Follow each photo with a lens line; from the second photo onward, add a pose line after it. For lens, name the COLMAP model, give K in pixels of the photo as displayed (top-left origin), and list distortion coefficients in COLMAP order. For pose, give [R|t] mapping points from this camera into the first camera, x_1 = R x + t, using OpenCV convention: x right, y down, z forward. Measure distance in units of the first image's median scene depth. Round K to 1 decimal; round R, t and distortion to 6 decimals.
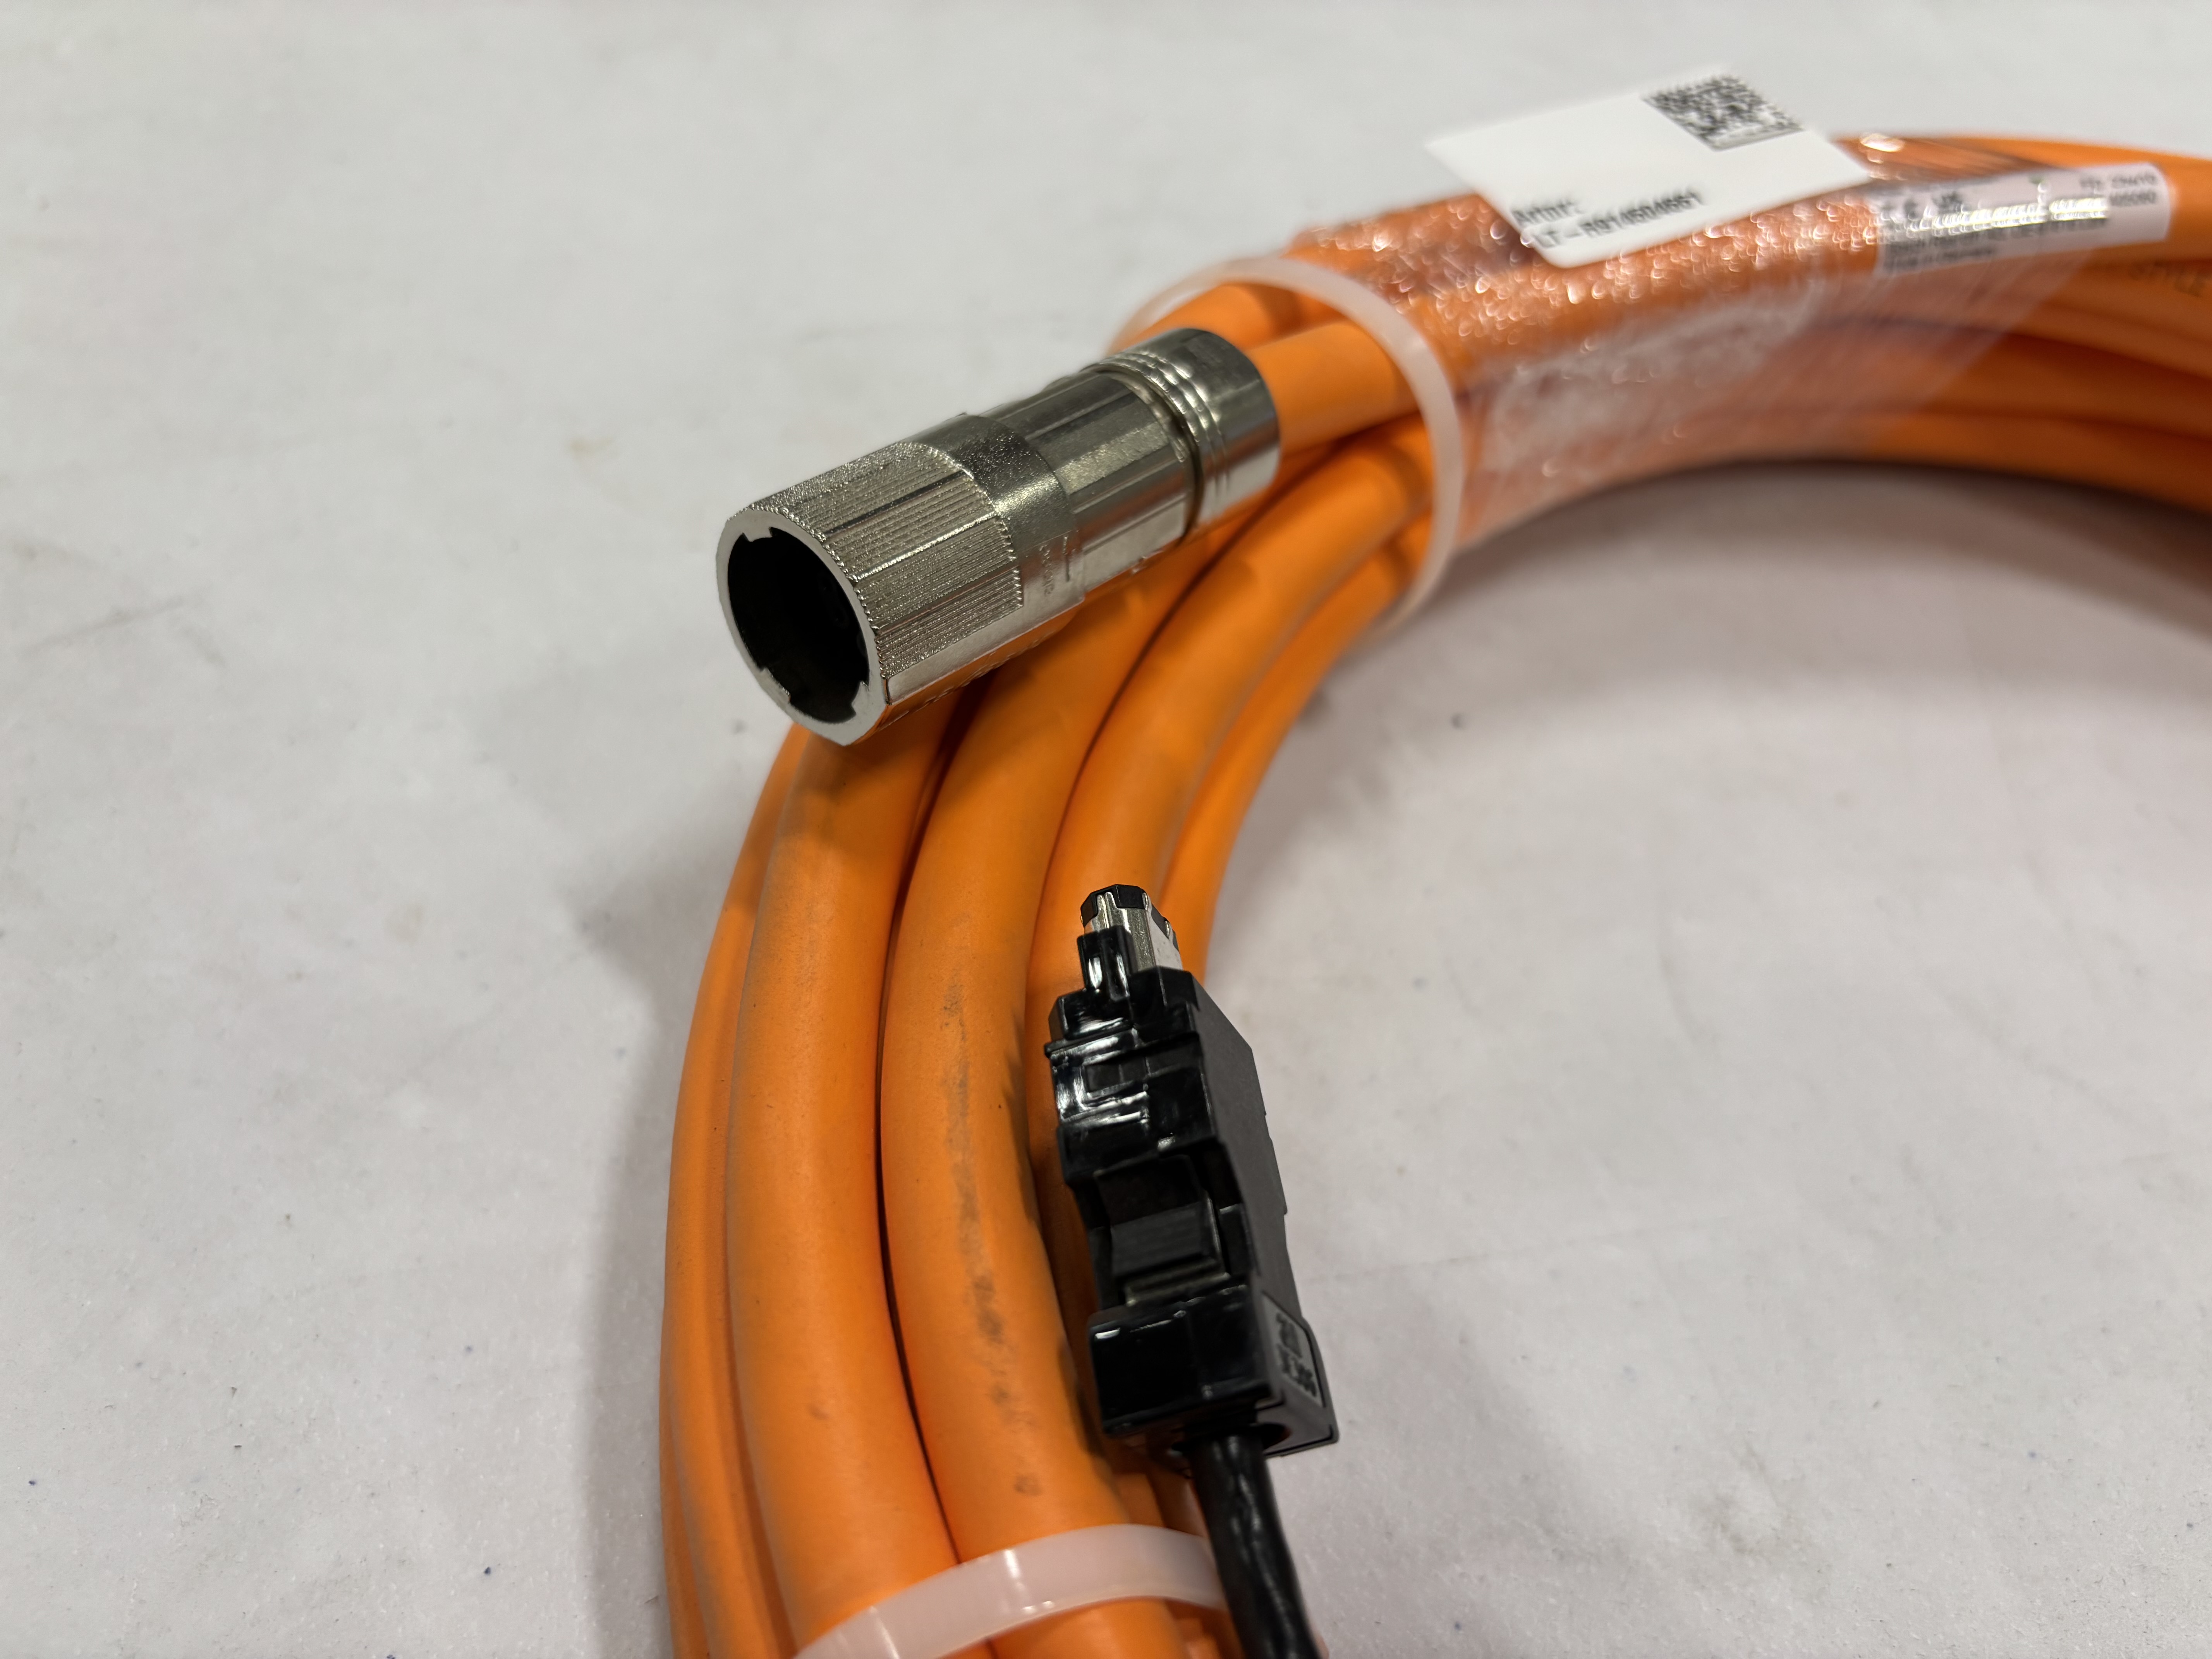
lens RADIAL K [[1742.9, 0, 1128.6], [0, 1742.9, 821.9], [0, 0, 1]] dist [-0.016798, -0.005308]
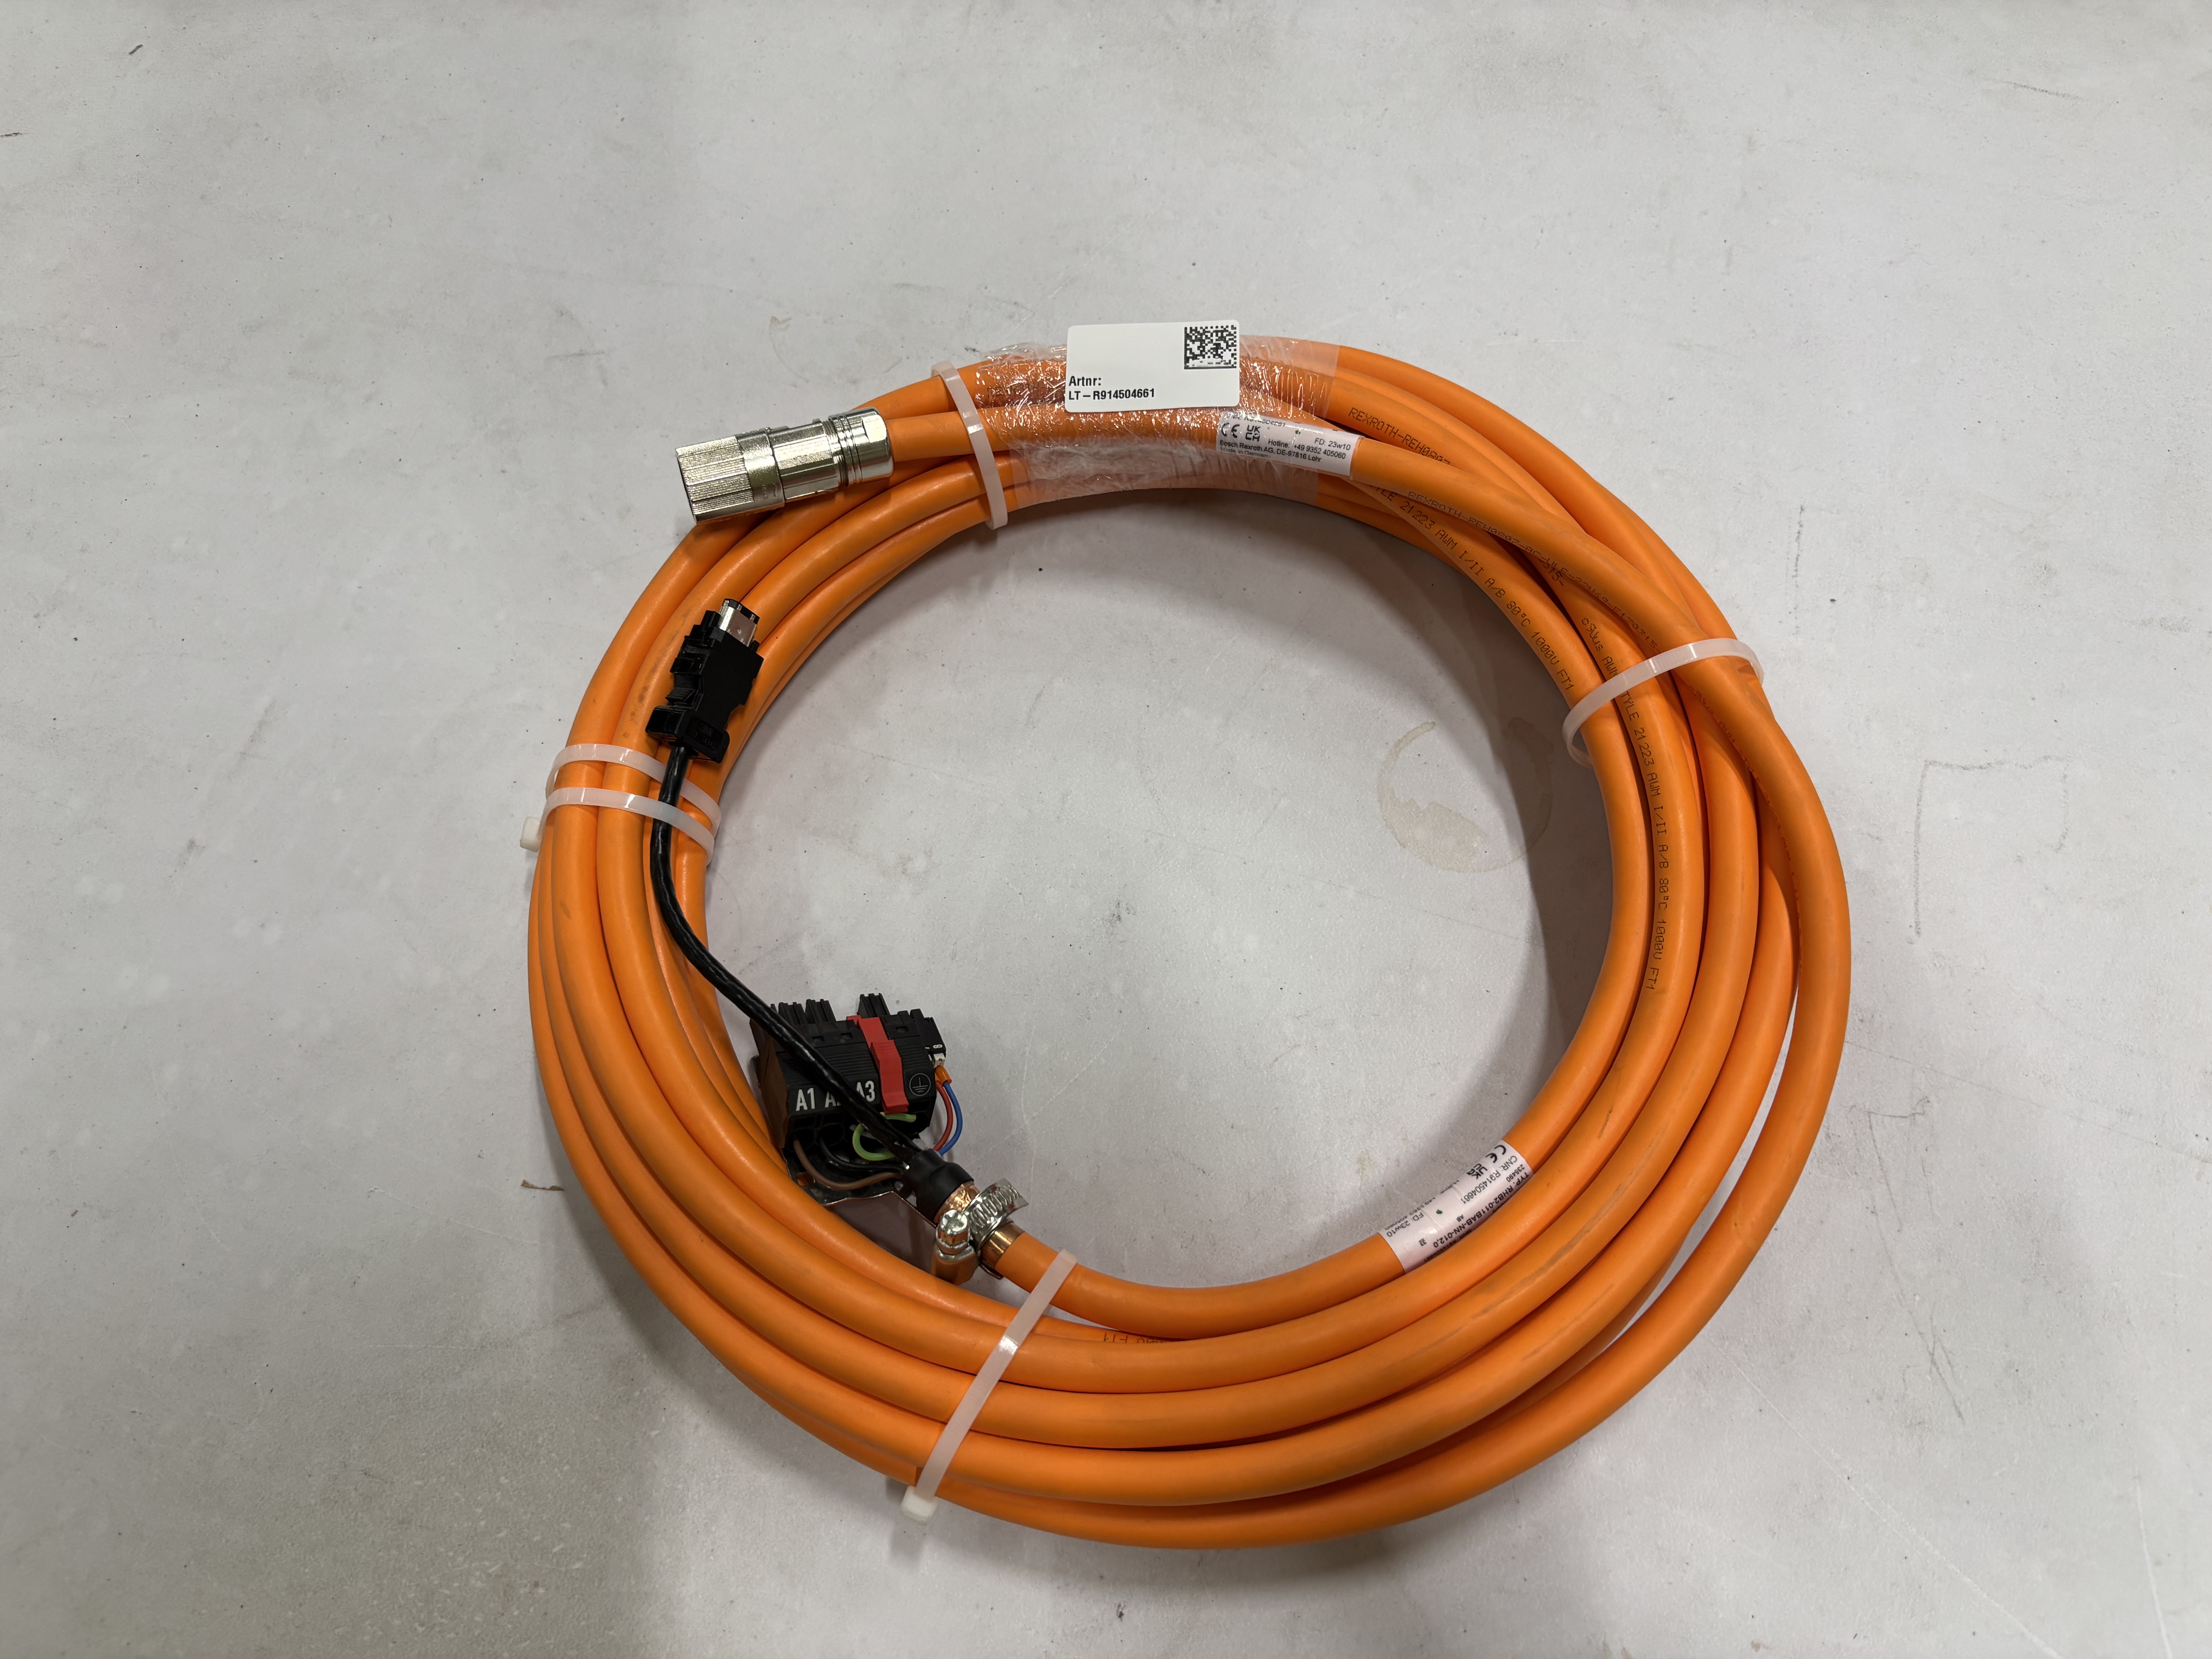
lens RADIAL K [[1689.4, 0, 1096.6], [0, 1689.4, 861.8], [0, 0, 1]] dist [0.025255, -0.062950]
pose [[0.875152, 0.396830, -0.276831, 1.401818], [-0.296813, 0.892148, 0.340549, -0.677720], [0.382115, -0.215865, 0.898549, -1.467332]]
